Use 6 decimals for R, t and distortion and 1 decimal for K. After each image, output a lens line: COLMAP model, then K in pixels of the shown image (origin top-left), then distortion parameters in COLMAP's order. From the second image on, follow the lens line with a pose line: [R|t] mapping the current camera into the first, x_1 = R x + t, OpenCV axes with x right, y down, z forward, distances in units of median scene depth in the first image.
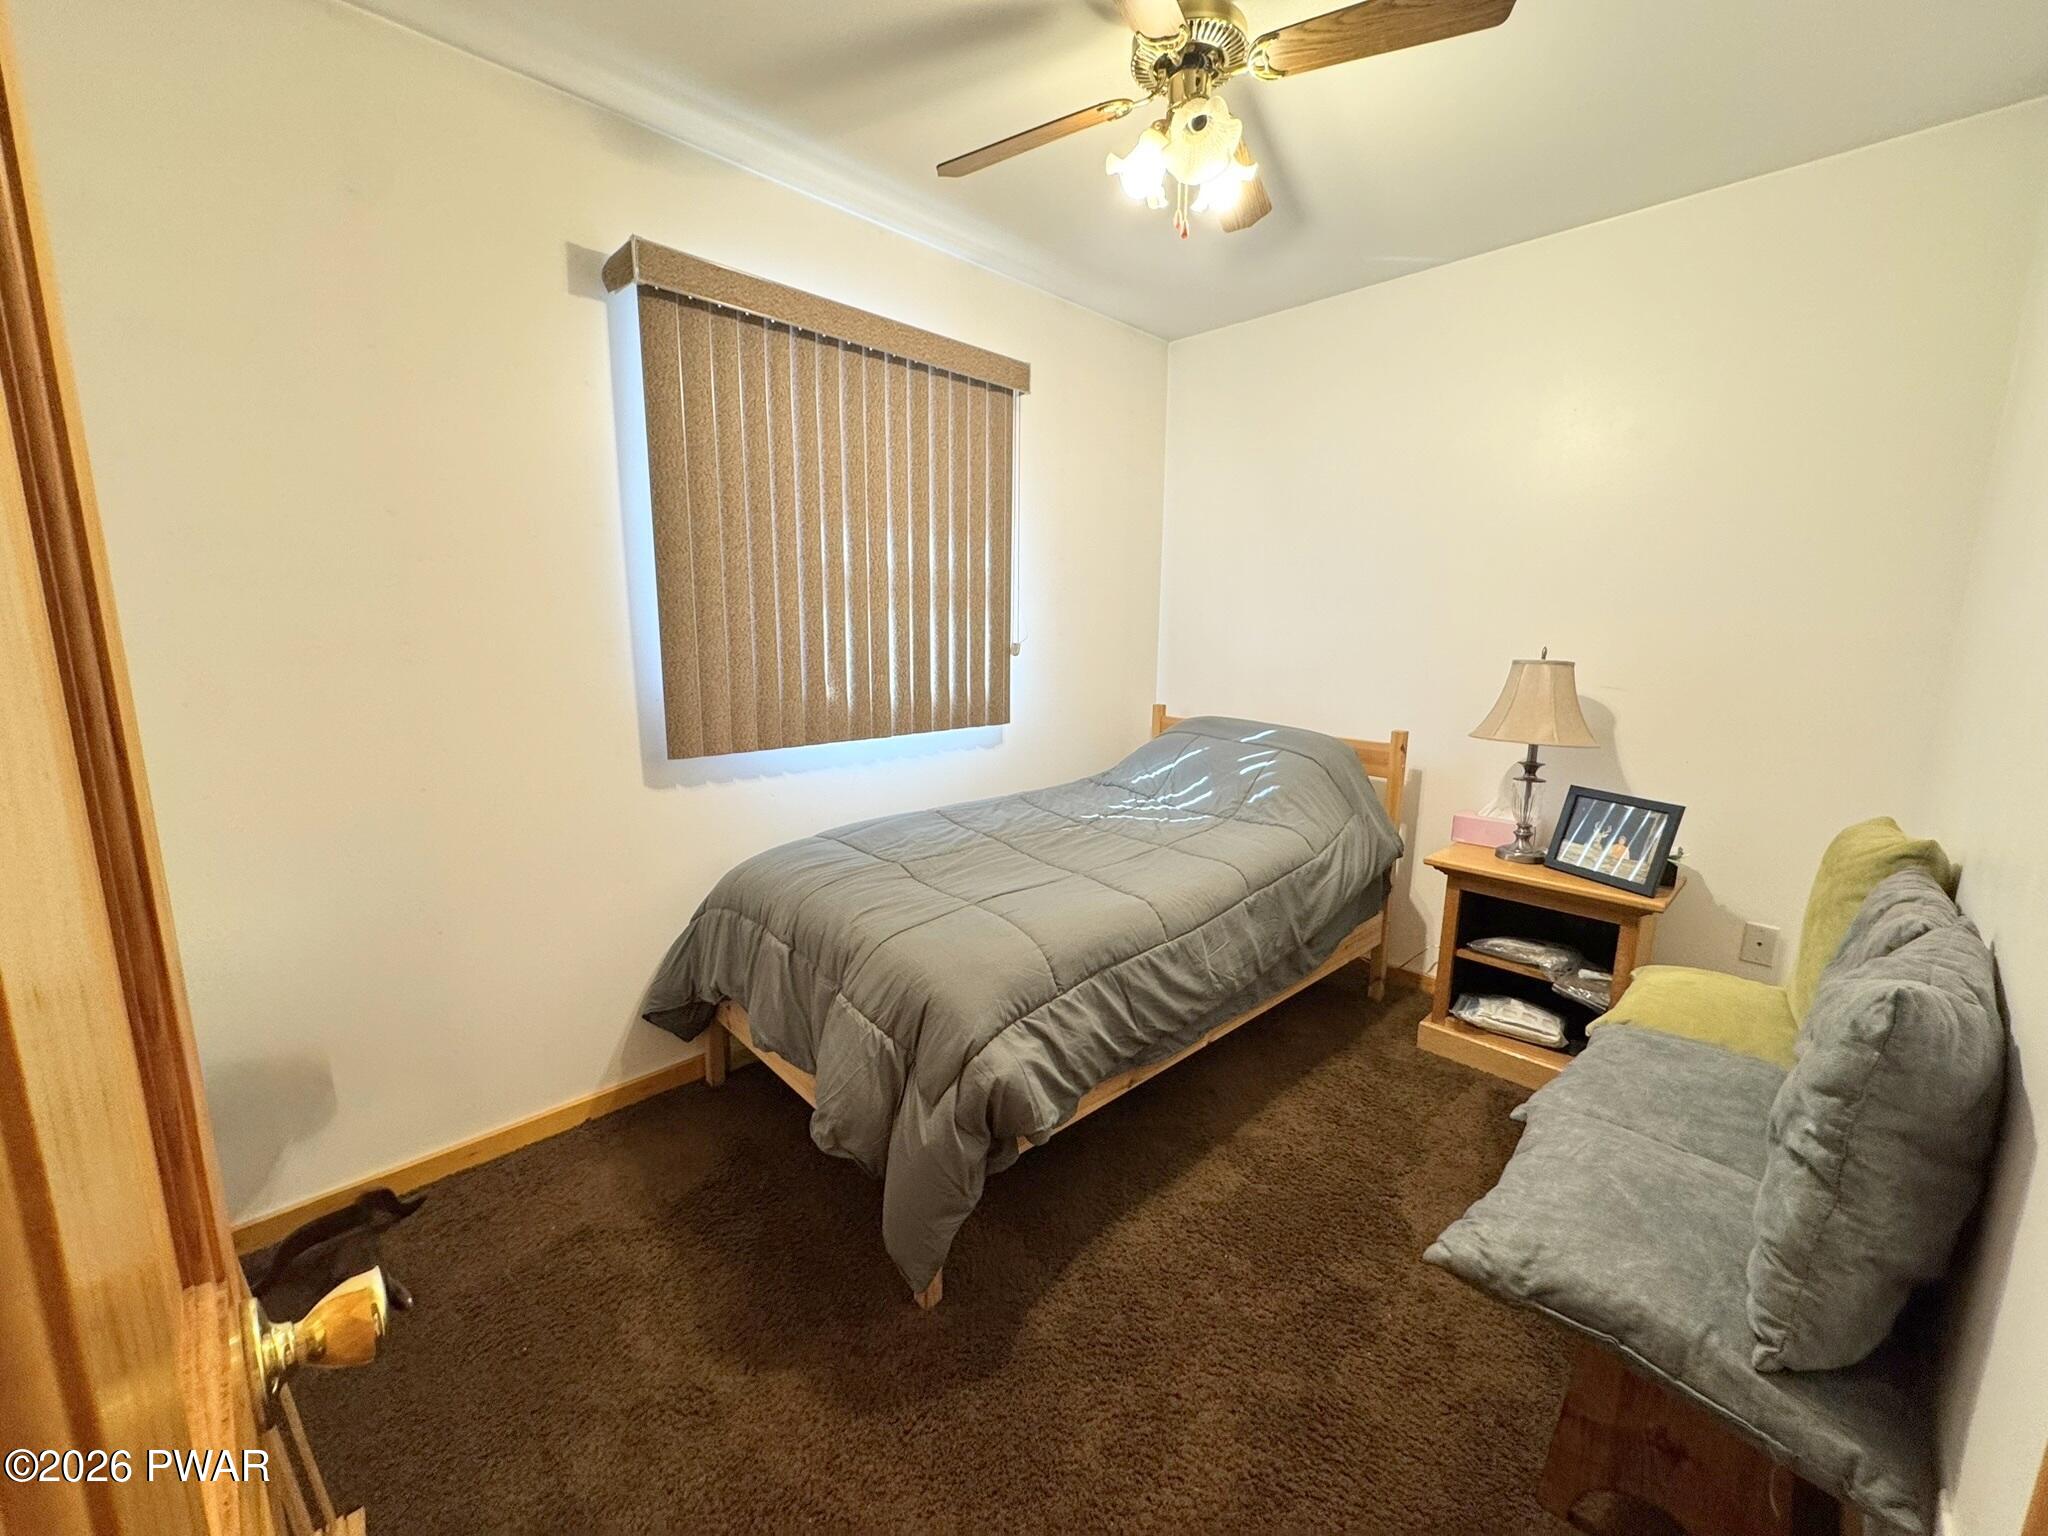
lens RADIAL K [[809.9, 0, 1024.8], [0, 809.9, 762.8], [0, 0, 1]] dist [-0.001114, 0.000114]
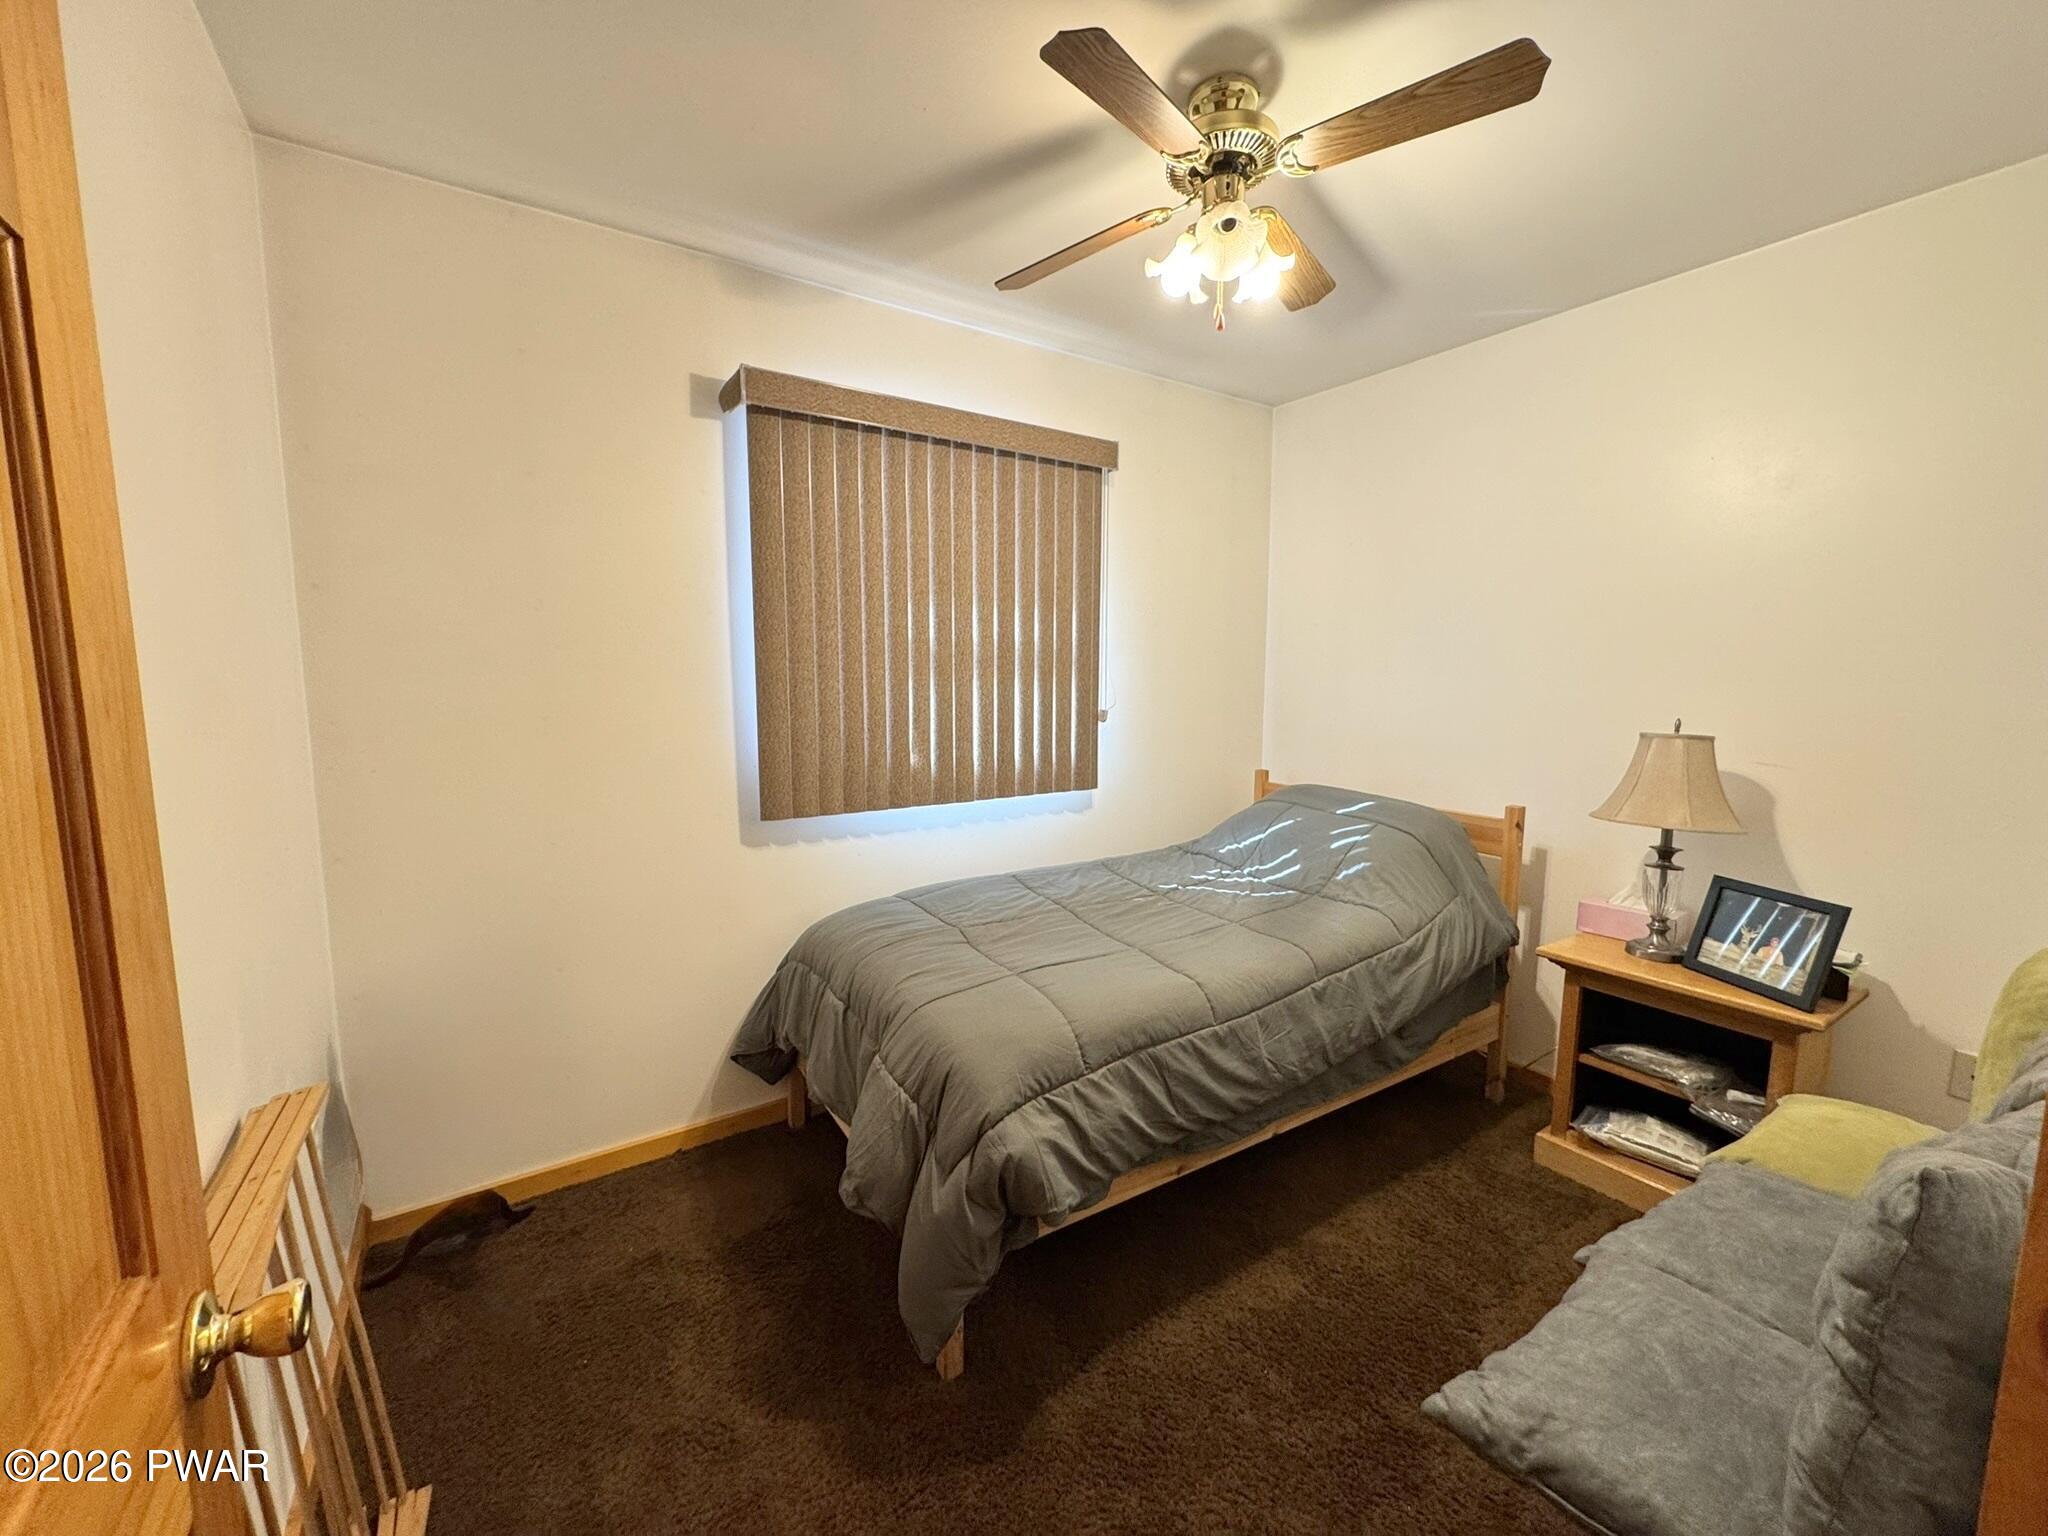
lens RADIAL K [[809.9, 0, 1025.8], [0, 809.9, 764.0], [0, 0, 1]] dist [-0.001114, 0.000114]
pose [[0.982228, 0.013993, -0.187168, 0.127759], [-0.025215, 0.998015, -0.057713, -0.029403], [0.185989, 0.061406, 0.980631, -0.013763]]
